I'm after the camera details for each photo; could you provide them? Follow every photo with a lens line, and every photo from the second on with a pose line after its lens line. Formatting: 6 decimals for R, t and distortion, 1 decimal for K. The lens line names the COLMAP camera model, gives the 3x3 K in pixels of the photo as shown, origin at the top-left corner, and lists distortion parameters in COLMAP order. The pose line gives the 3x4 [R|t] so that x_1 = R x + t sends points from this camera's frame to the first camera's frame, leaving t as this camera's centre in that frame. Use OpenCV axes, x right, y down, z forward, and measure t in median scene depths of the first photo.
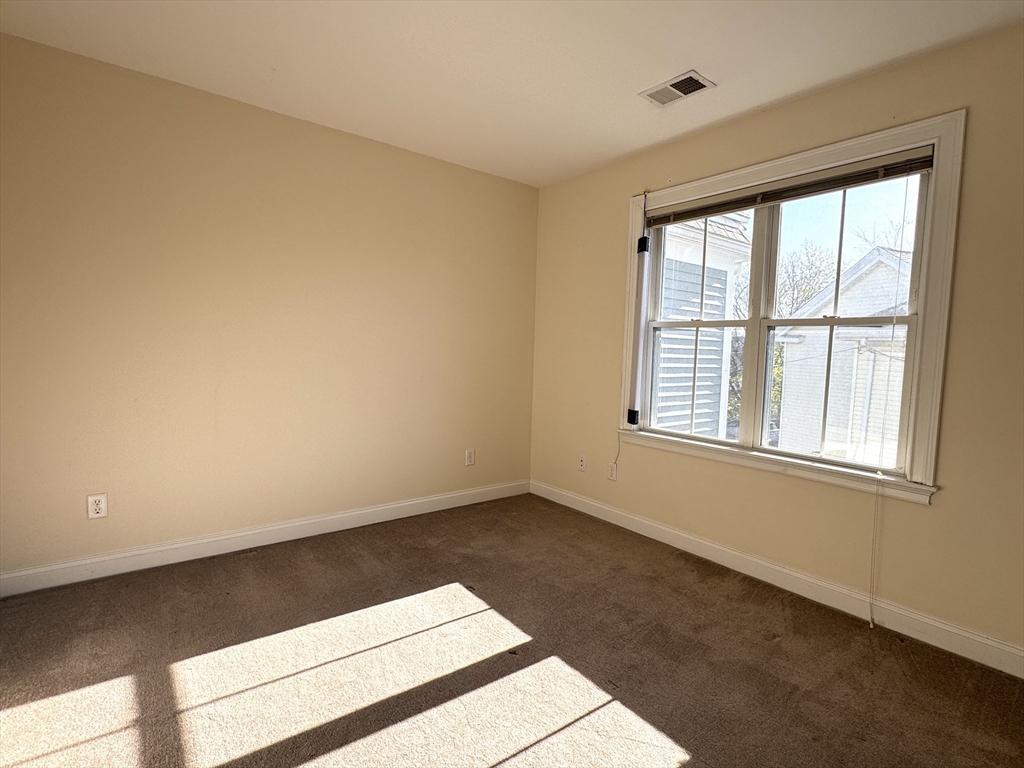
lens RADIAL K [[506.1, 0, 510.1], [0, 506.1, 385.0], [0, 0, 1]] dist [-0.002659, -0.001433]
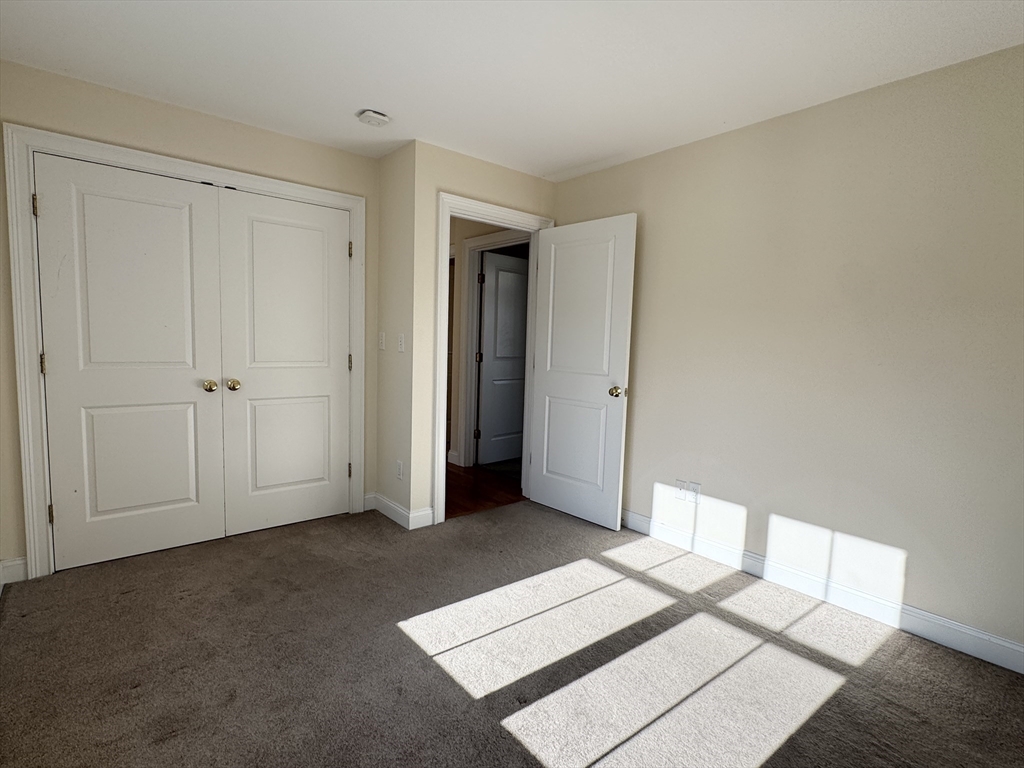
lens RADIAL K [[506.1, 0, 510.1], [0, 506.1, 385.0], [0, 0, 1]] dist [-0.002659, -0.001433]
pose [[-0.997344, -0.055908, -0.046683, 0.075832], [-0.062894, 0.984311, 0.164852, -0.122665], [0.036734, 0.167350, -0.985213, 1.327448]]
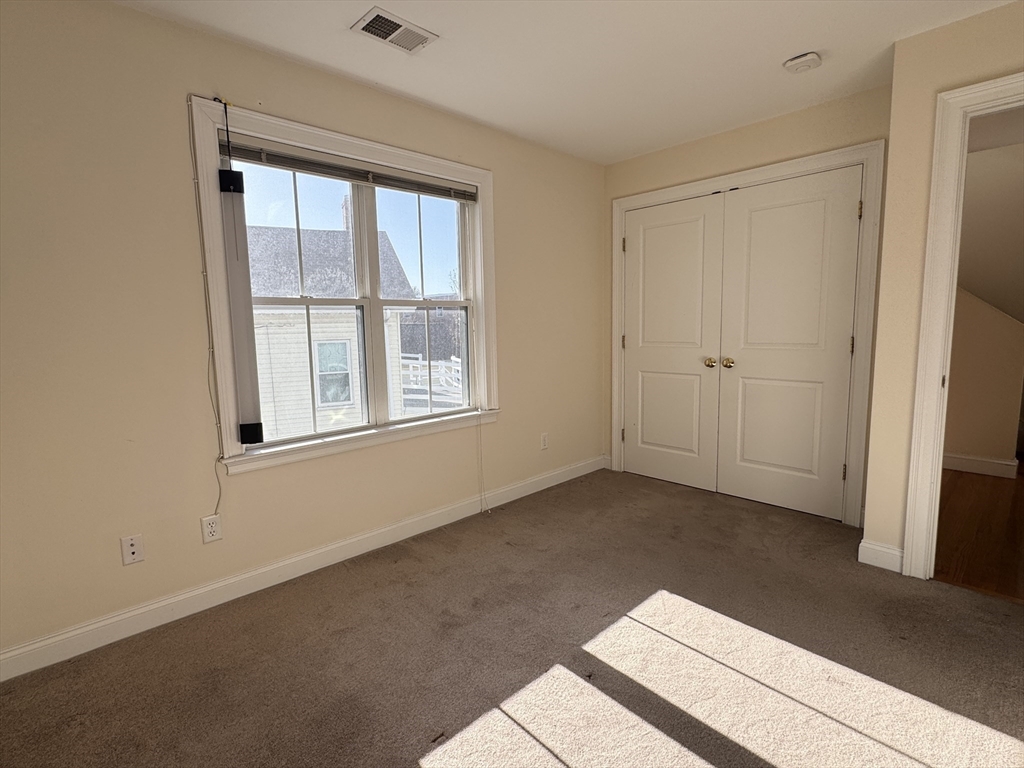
lens RADIAL K [[506.1, 0, 510.1], [0, 506.1, 385.0], [0, 0, 1]] dist [-0.002659, -0.001433]
pose [[-0.105473, -0.145848, 0.983669, -0.581217], [0.092834, 0.983422, 0.155765, -0.095706], [-0.990079, 0.107747, -0.090185, 0.866514]]
